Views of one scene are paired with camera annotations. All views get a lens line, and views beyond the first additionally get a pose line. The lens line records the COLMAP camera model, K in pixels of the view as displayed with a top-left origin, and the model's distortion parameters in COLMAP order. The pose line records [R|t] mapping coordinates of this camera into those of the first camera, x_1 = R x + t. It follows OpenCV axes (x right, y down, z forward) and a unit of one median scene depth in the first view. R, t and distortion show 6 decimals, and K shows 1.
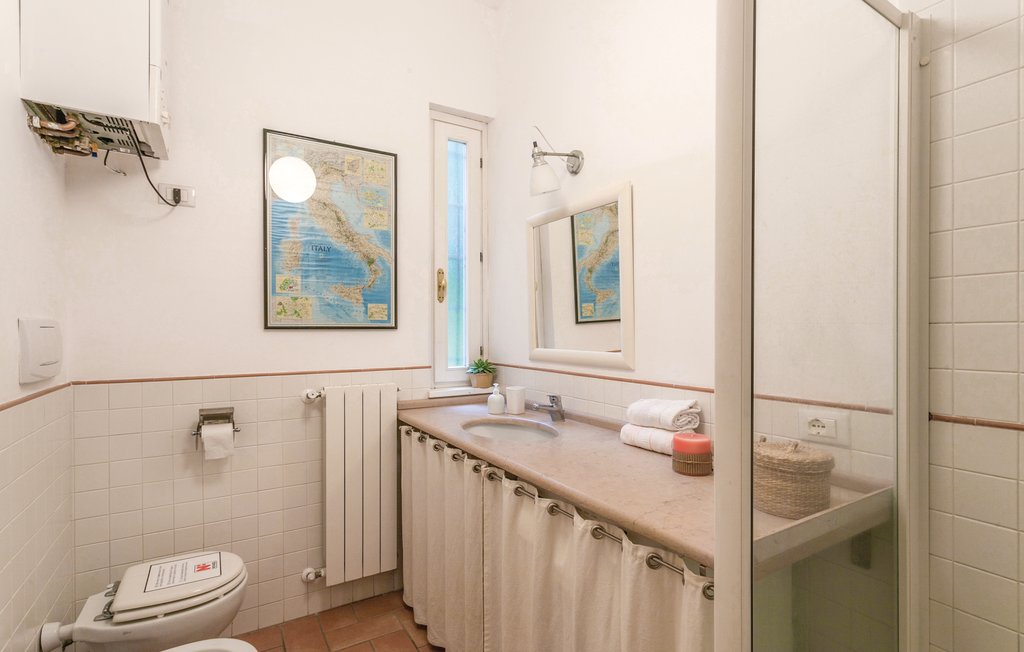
lens RADIAL K [[488.3, 0, 512.0], [0, 488.3, 326.0], [0, 0, 1]] dist [0.000726, 0.000425]
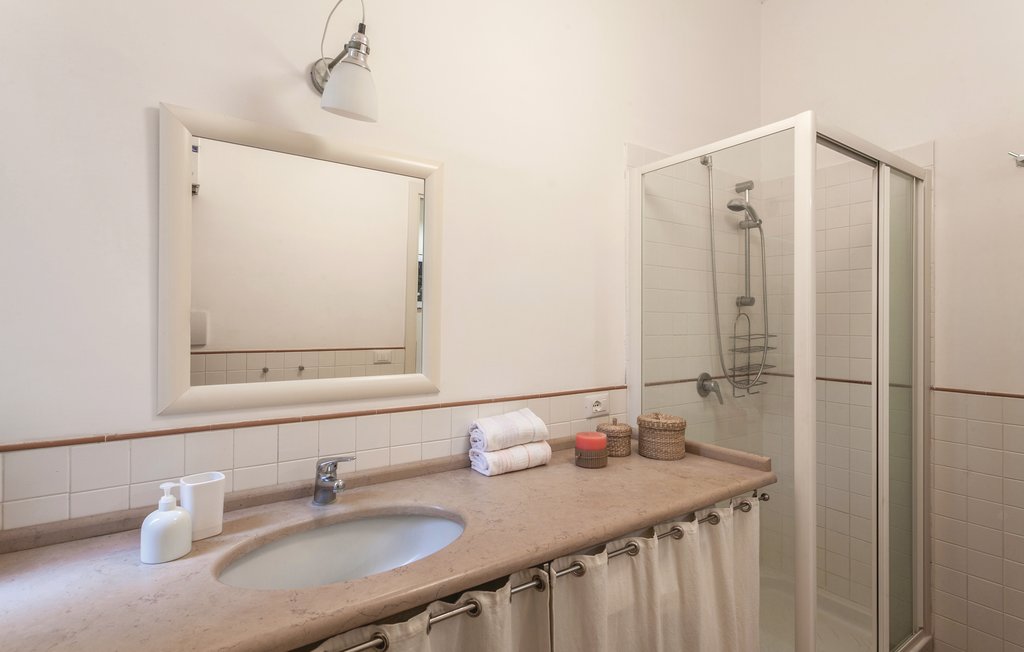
lens RADIAL K [[488.3, 0, 512.0], [0, 488.3, 326.0], [0, 0, 1]] dist [0.000726, 0.000425]
pose [[-0.045684, 0.020658, 0.998742, -0.611081], [0.008810, 0.999756, -0.020275, -0.001615], [-0.998917, 0.007872, -0.045855, 0.995839]]
